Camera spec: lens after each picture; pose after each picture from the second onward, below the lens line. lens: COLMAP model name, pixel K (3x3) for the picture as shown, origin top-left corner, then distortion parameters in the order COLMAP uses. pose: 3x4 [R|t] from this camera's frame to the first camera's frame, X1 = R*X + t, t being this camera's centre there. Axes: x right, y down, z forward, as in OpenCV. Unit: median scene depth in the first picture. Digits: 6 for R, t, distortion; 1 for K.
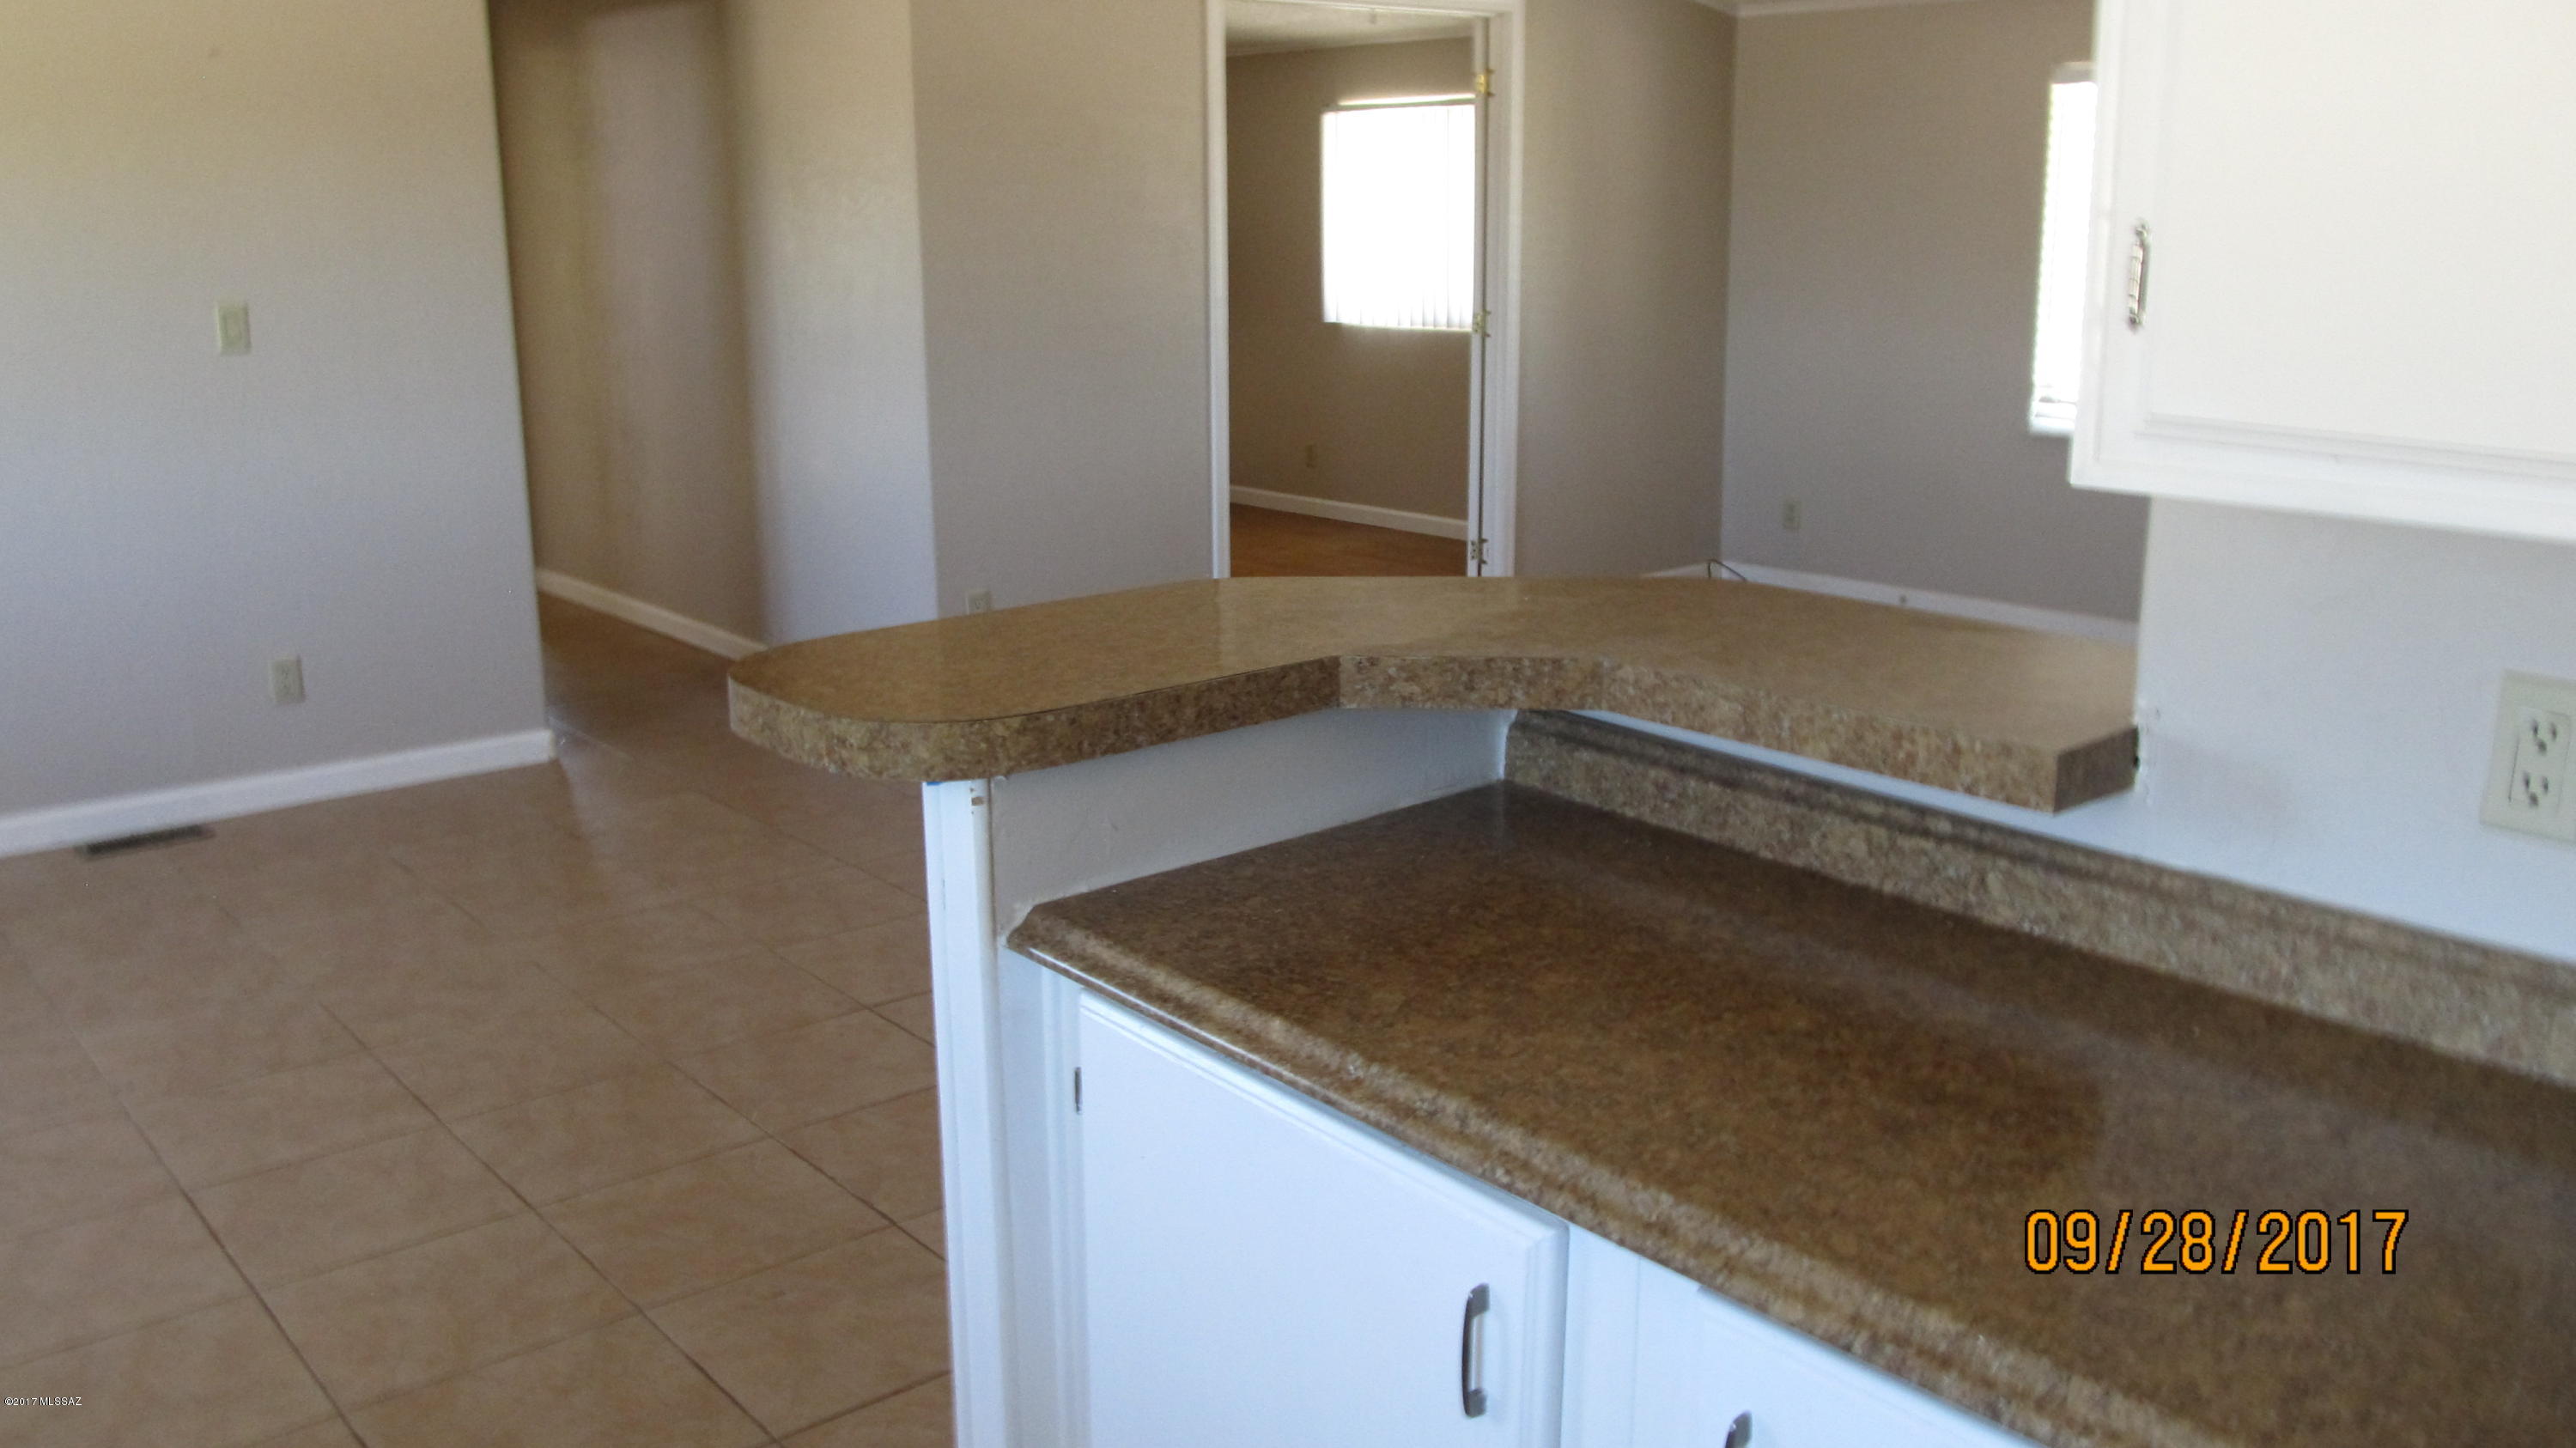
lens RADIAL K [[2094.9, 0, 1354.9], [0, 2094.9, 693.4], [0, 0, 1]] dist [-0.051032, 0.010985]
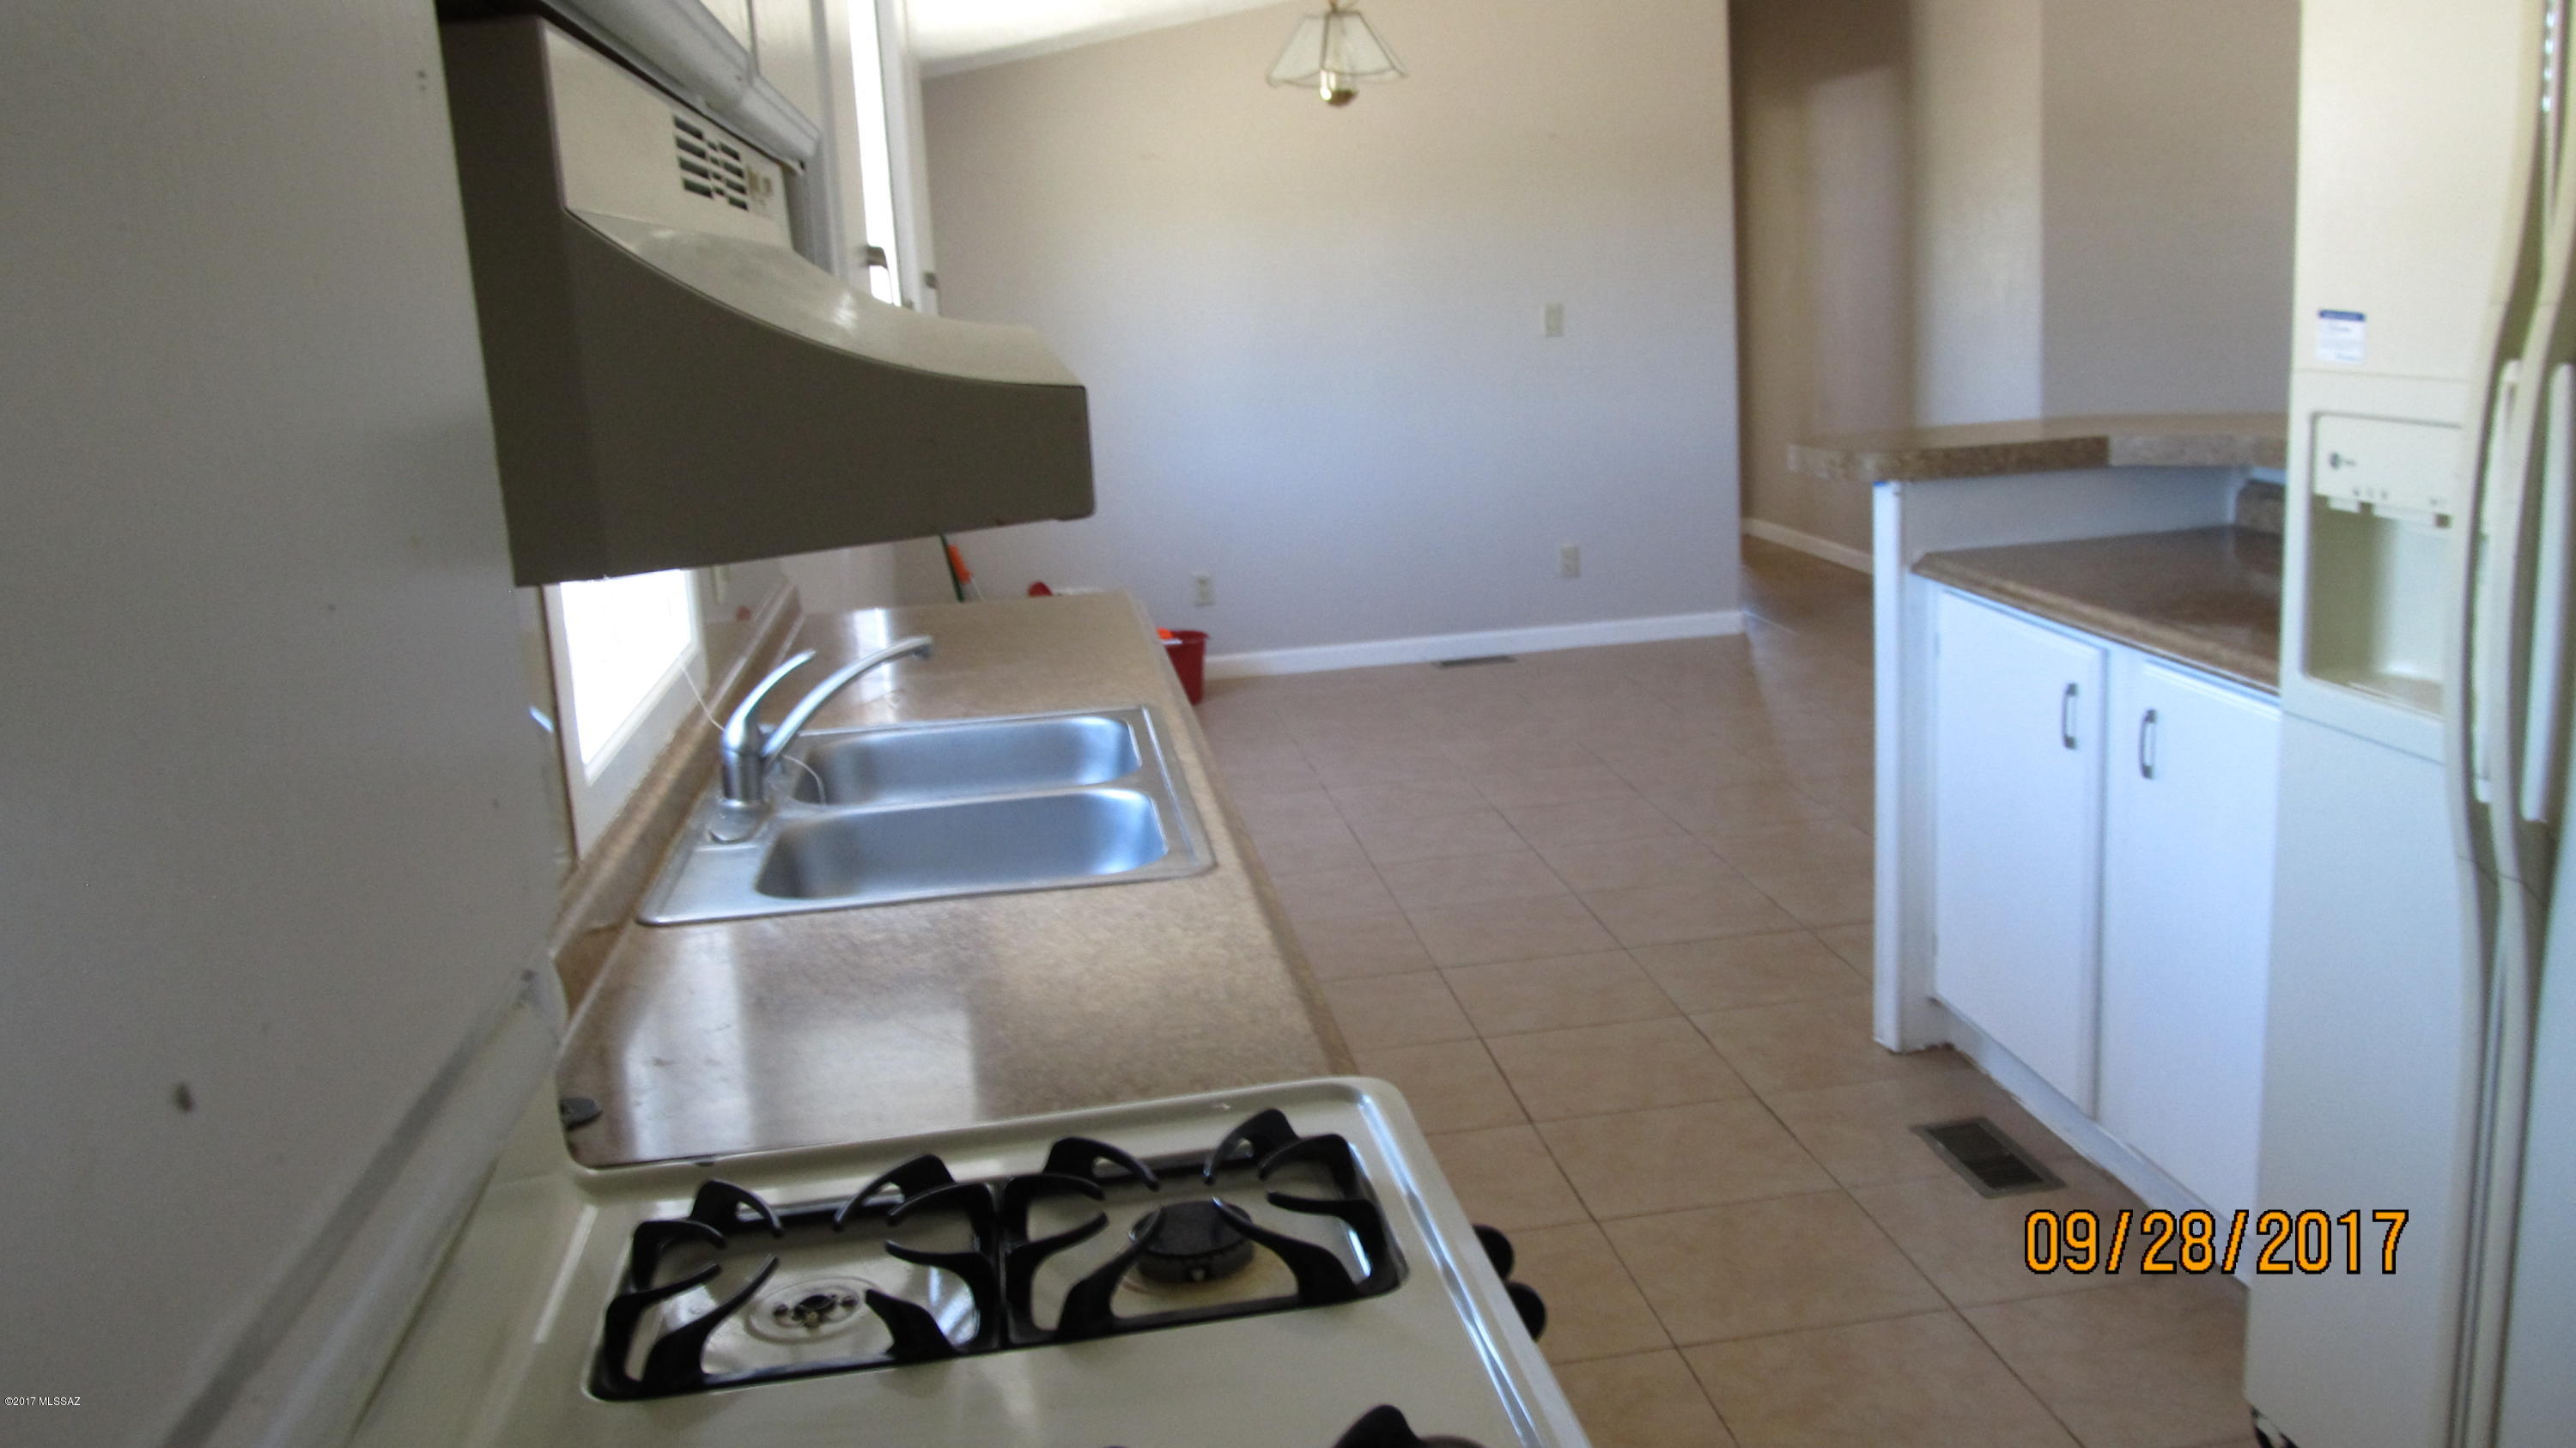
lens RADIAL K [[2141.0, 0, 1288.0], [0, 2141.0, 724.0], [0, 0, 1]] dist [-0.057758, -0.000853]
pose [[0.824375, 0.069738, -0.561731, 0.185041], [-0.072639, 0.997210, 0.017198, 0.102277], [0.561364, 0.026626, 0.827141, -0.375425]]
